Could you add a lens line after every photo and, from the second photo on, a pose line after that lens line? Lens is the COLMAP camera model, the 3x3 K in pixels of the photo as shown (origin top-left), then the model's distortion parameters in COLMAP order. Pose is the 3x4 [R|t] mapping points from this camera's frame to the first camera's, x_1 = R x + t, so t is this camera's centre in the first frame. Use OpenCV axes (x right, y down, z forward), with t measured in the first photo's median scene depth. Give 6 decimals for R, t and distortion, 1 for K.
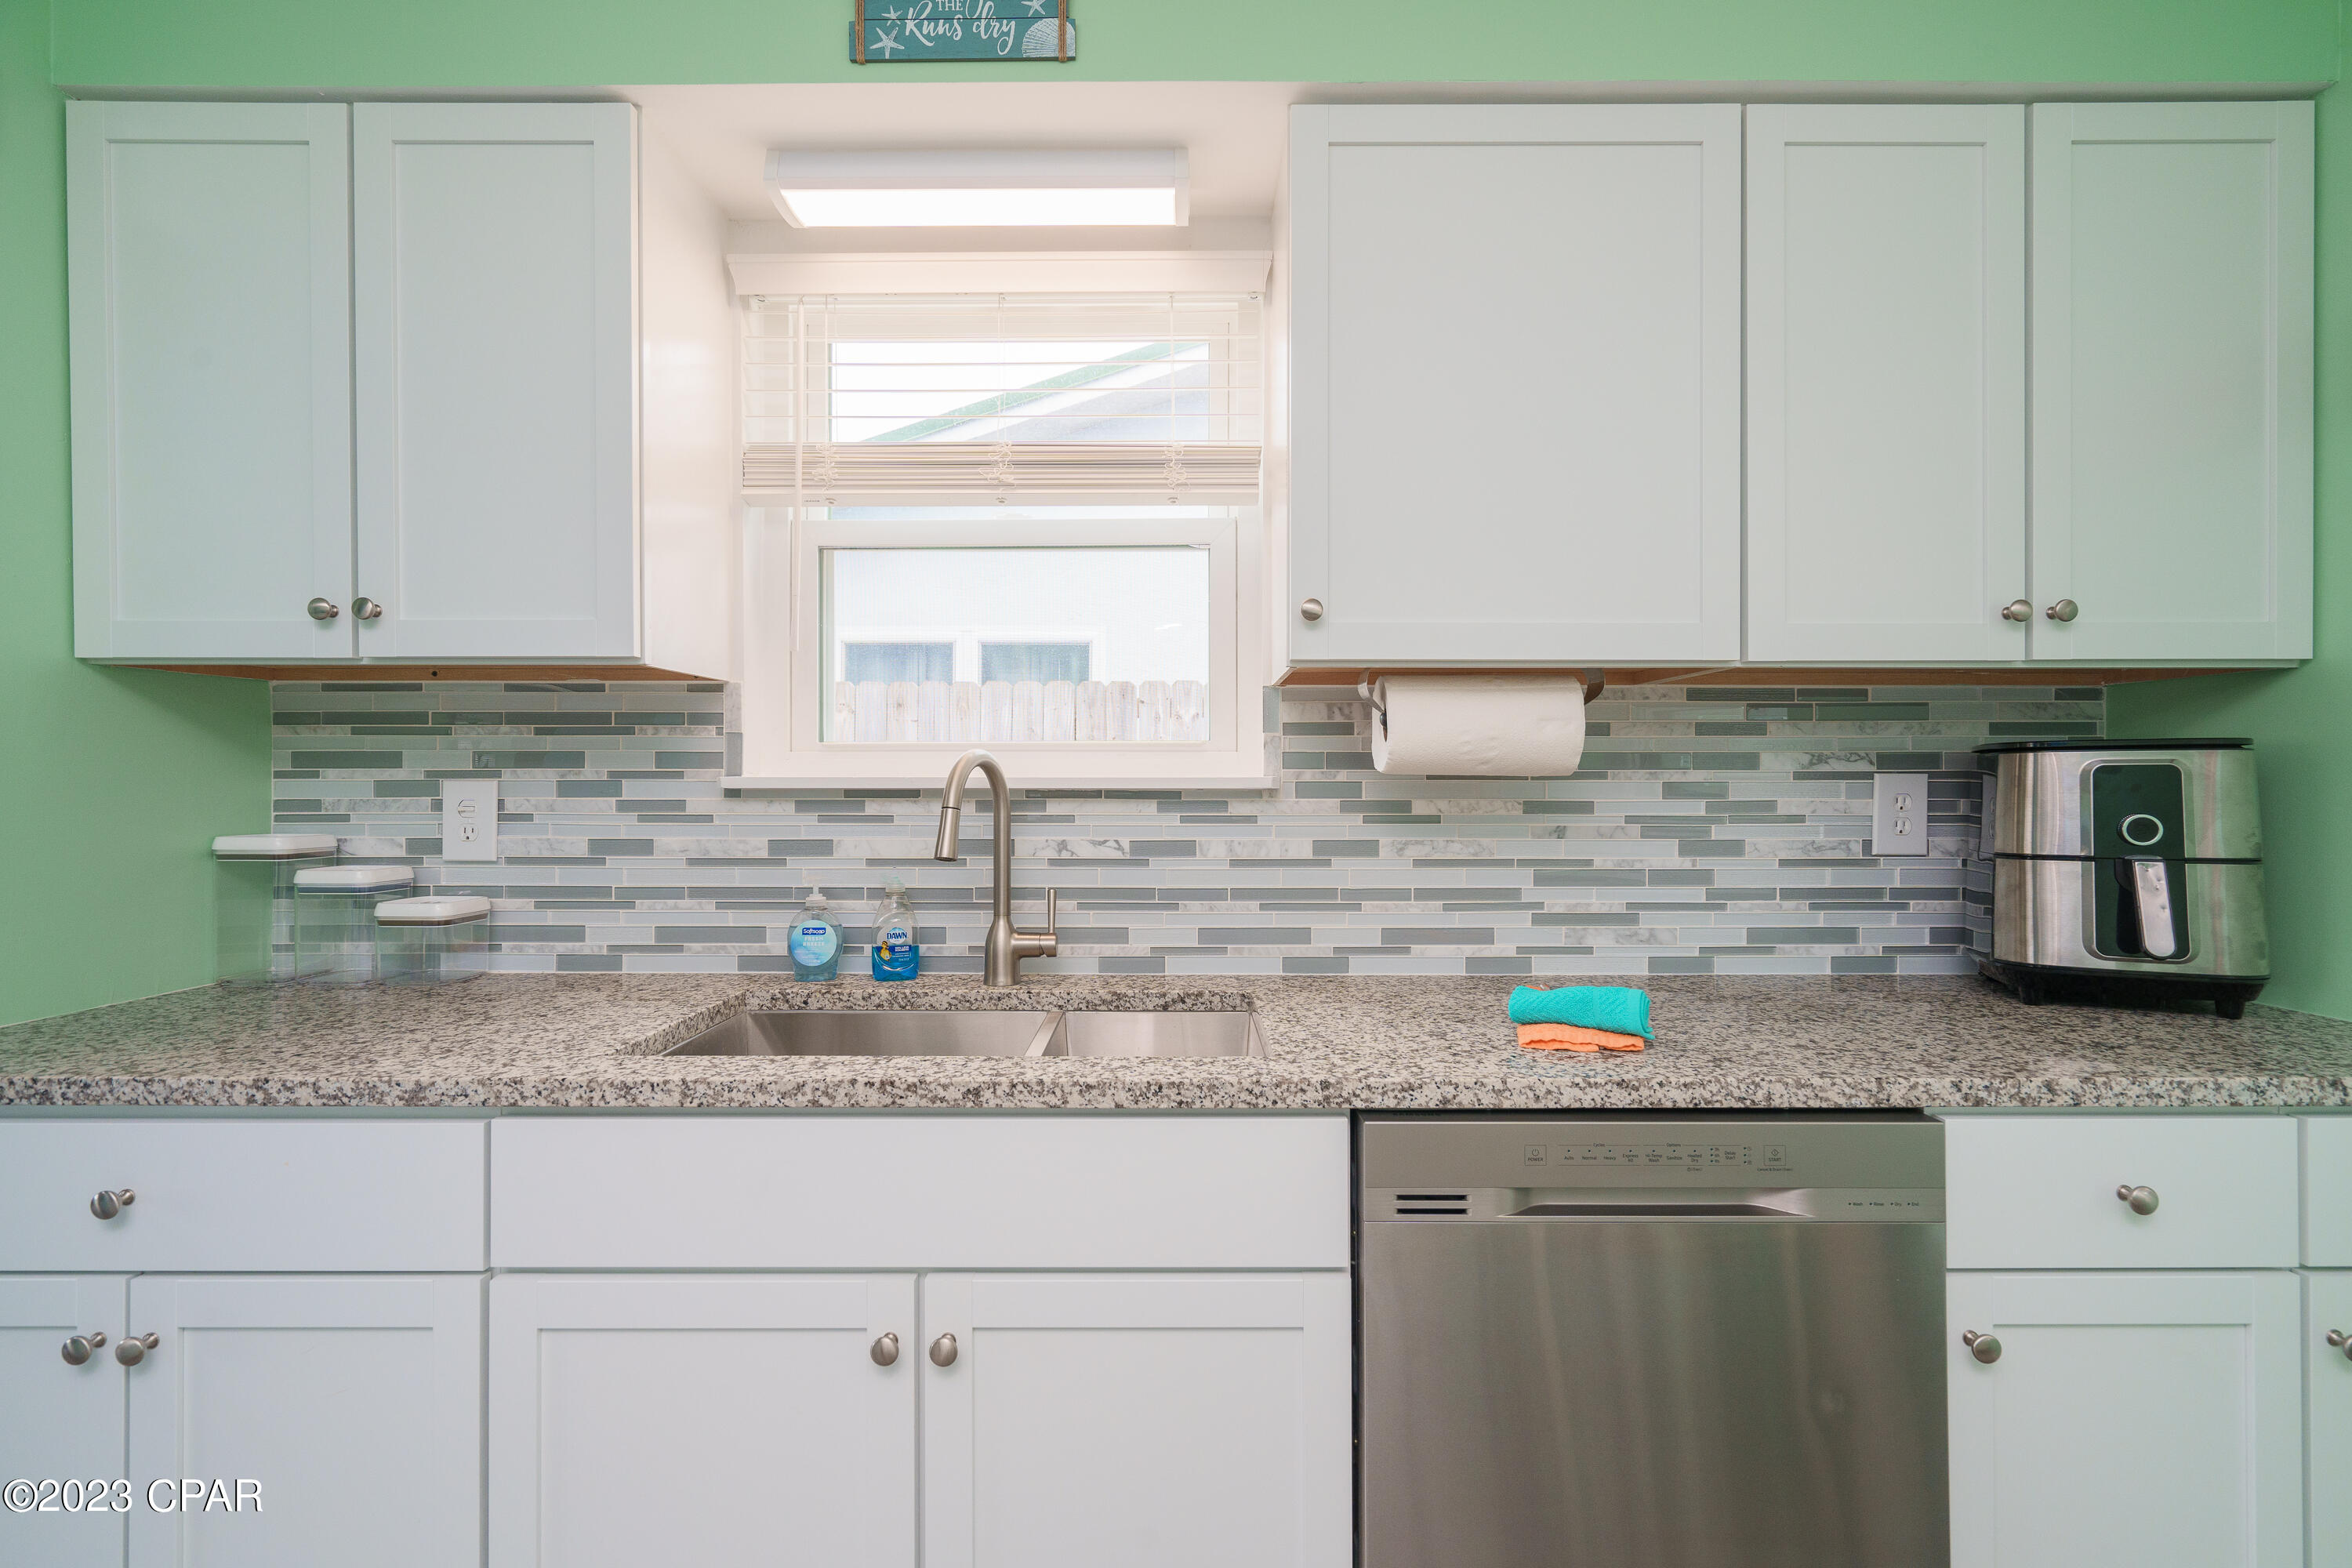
lens RADIAL K [[1074.8, 0, 1186.8], [0, 1074.8, 782.6], [0, 0, 1]] dist [-0.004390, 0.002747]
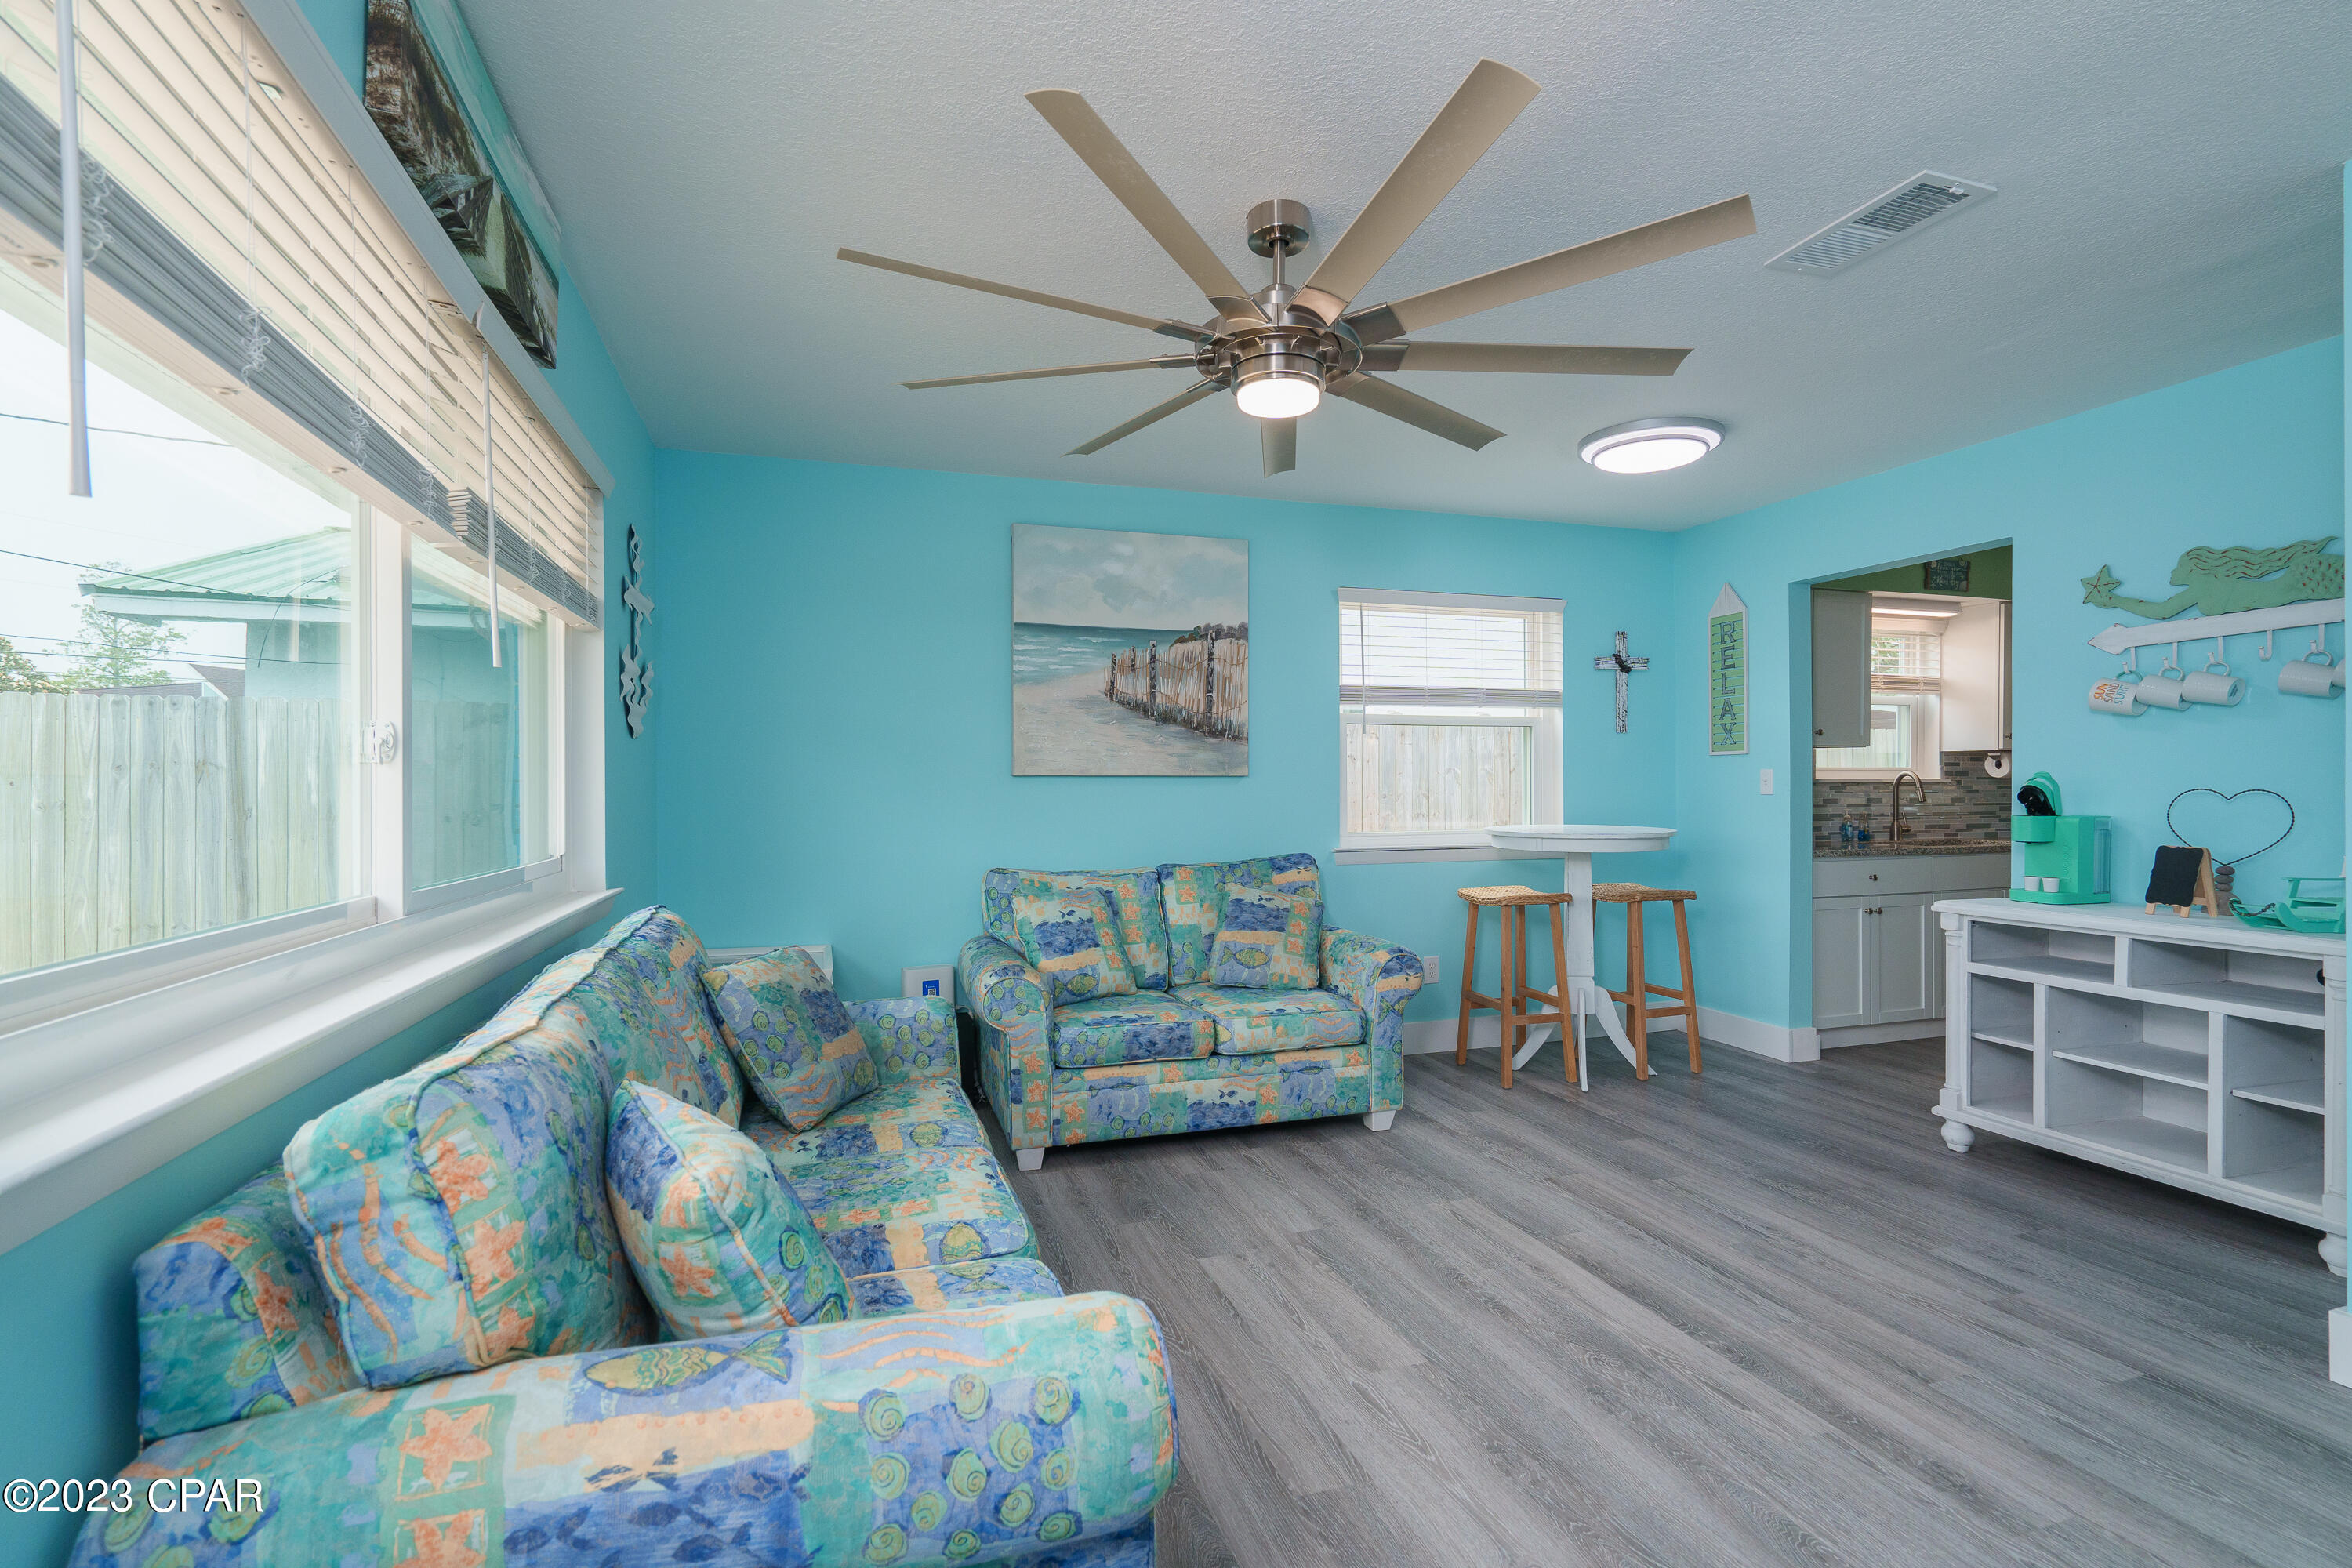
lens RADIAL K [[1074.8, 0, 1182.9], [0, 1074.8, 794.9], [0, 0, 1]] dist [-0.004390, 0.002747]
pose [[0.952206, -0.003094, 0.305441, -3.168903], [-0.000837, 0.999919, 0.012736, 0.004479], [-0.305456, -0.012383, 0.952126, -1.434922]]
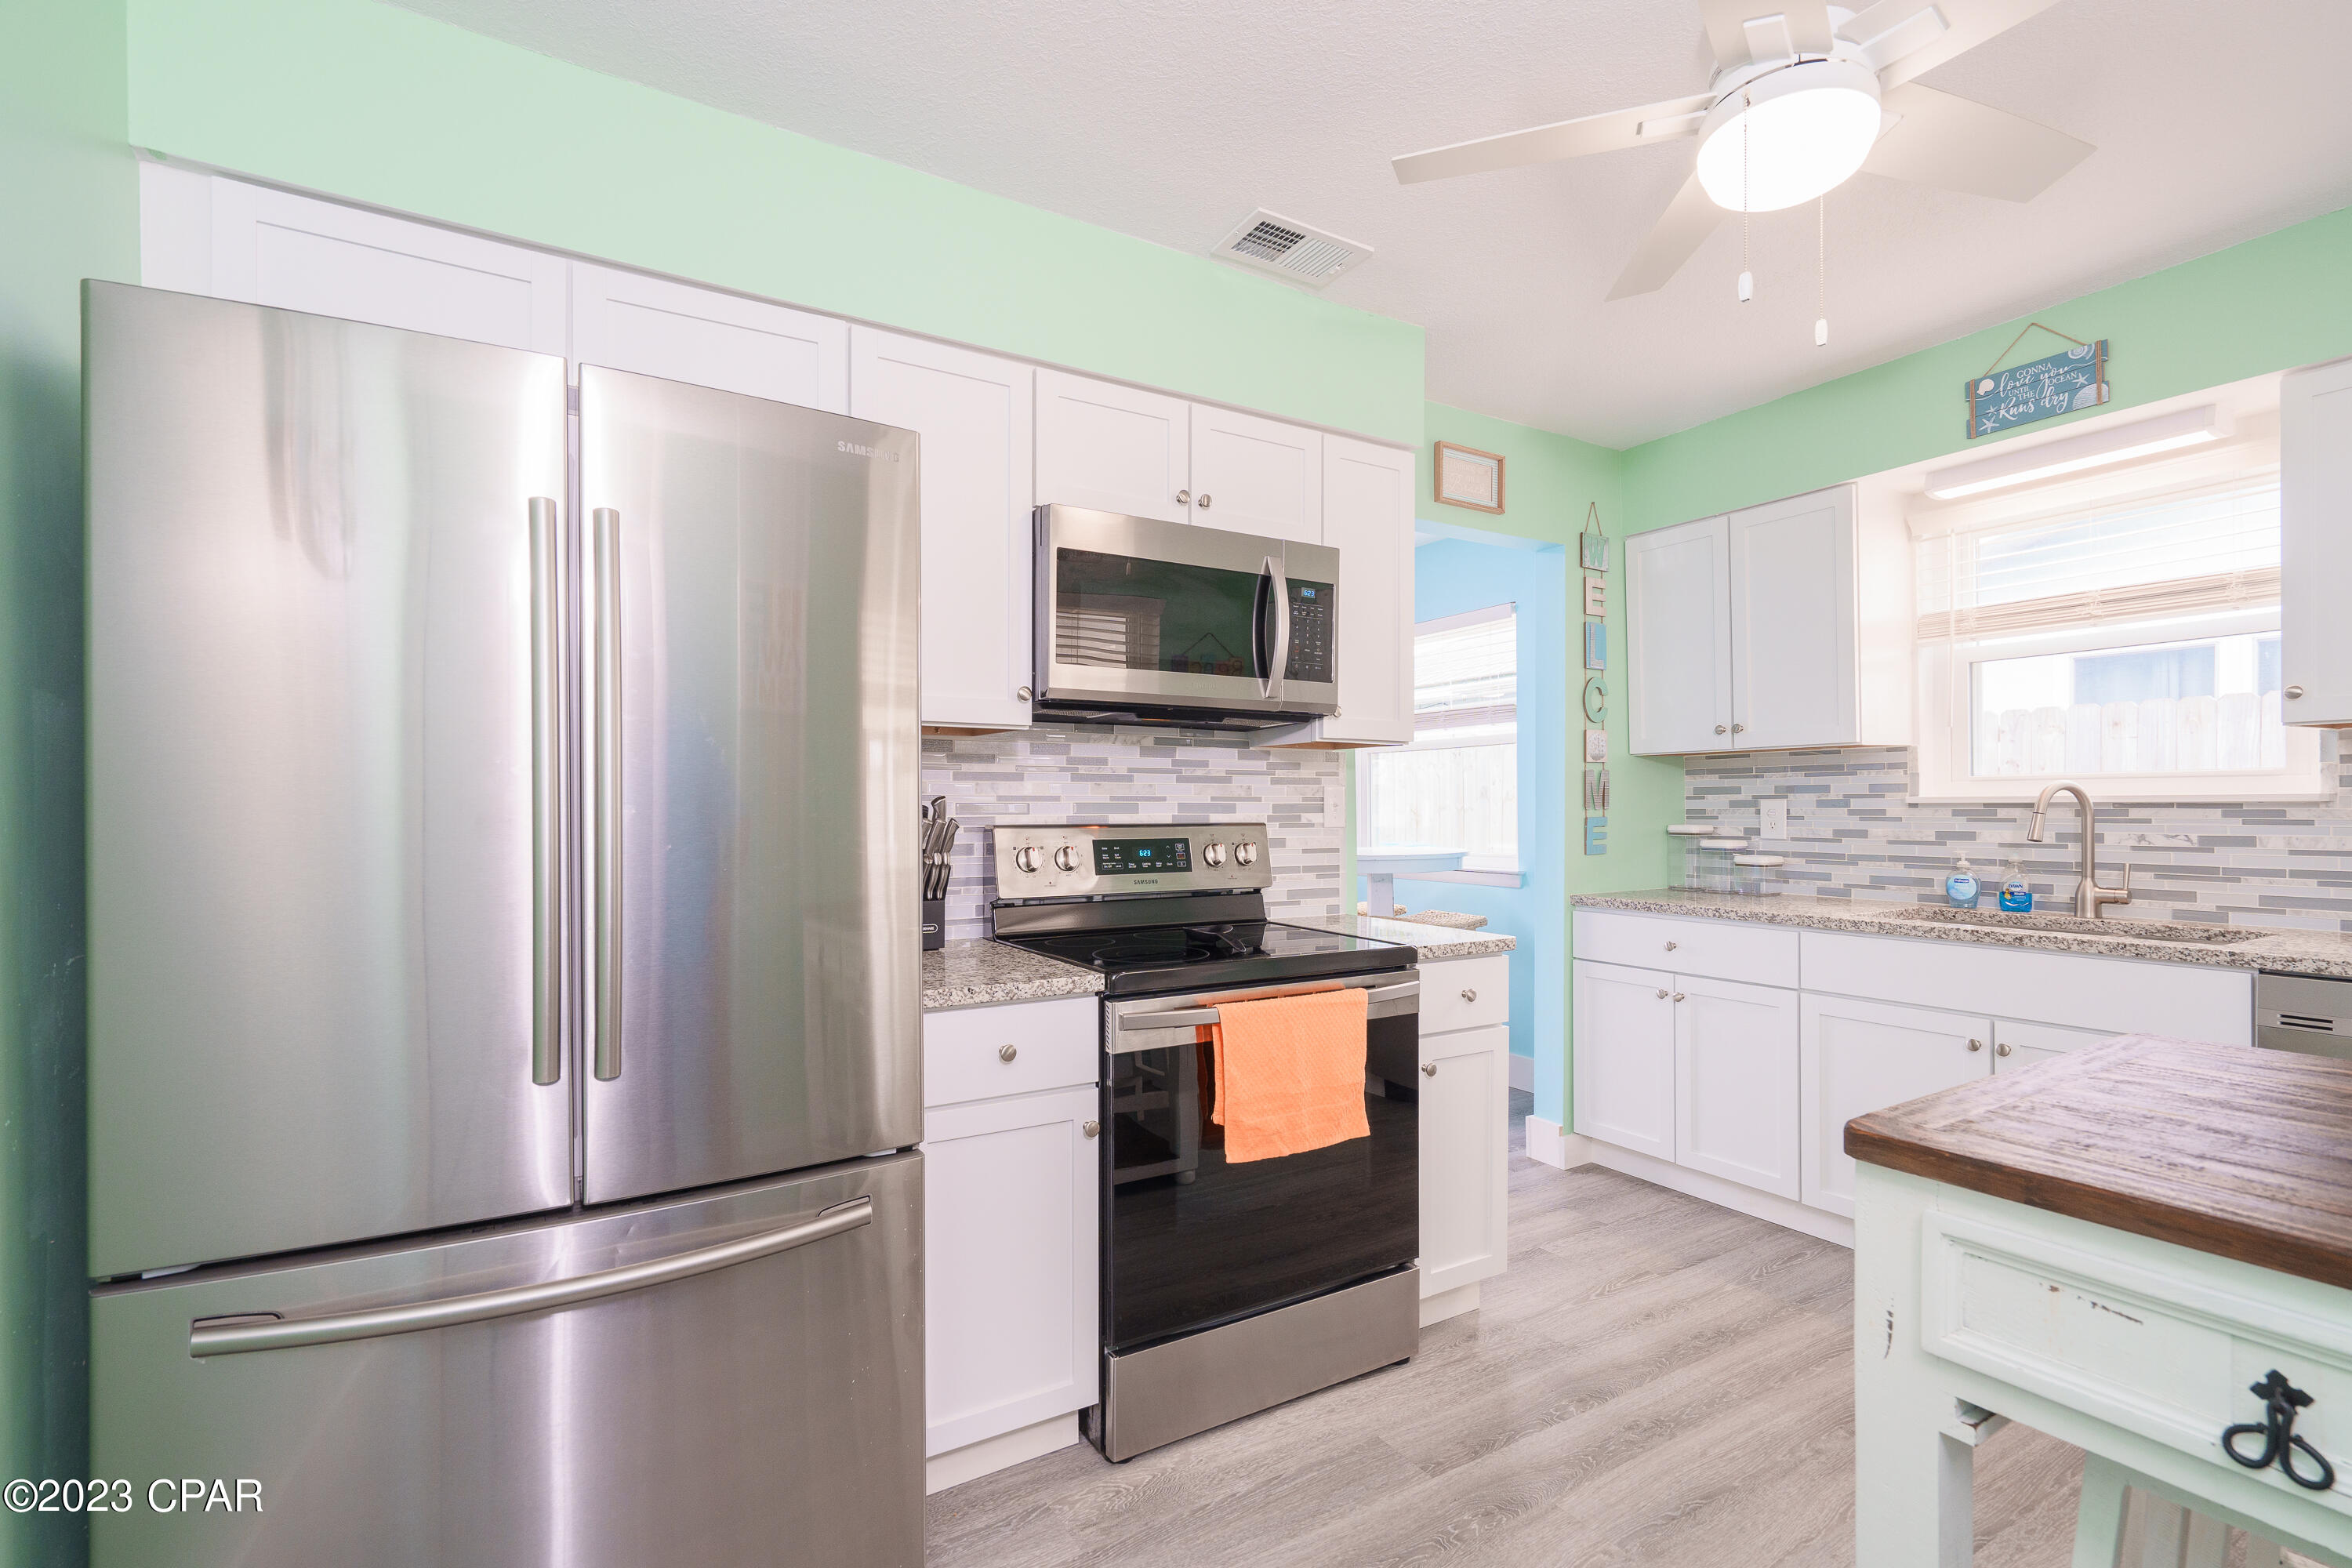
lens RADIAL K [[1074.8, 0, 1173.0], [0, 1074.8, 805.6], [0, 0, 1]] dist [-0.004390, 0.002747]
pose [[0.503795, -0.003196, -0.863817, 0.538669], [0.010849, 0.999938, 0.002628, -0.009009], [0.863755, -0.010696, 0.503798, -1.047244]]
